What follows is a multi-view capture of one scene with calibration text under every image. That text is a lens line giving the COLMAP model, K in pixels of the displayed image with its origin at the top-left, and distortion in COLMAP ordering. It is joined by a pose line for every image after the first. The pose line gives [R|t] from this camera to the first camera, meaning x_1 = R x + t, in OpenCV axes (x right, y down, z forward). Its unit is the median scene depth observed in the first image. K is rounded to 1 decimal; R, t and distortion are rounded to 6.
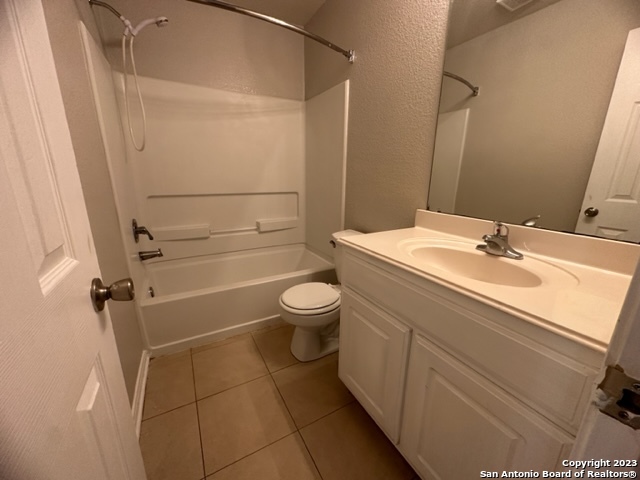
lens RADIAL K [[256.5, 0, 321.8], [0, 256.5, 243.1], [0, 0, 1]] dist [-0.005542, 0.000837]
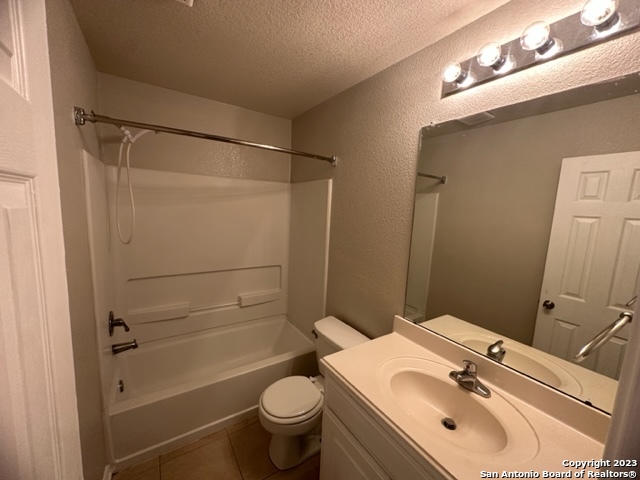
lens RADIAL K [[256.5, 0, 322.2], [0, 256.5, 240.7], [0, 0, 1]] dist [-0.005542, 0.000837]
pose [[0.996856, 0.023576, 0.075648, -0.013729], [-0.013739, 0.991677, -0.128013, -0.240379], [-0.078036, 0.126571, 0.988883, -0.055841]]
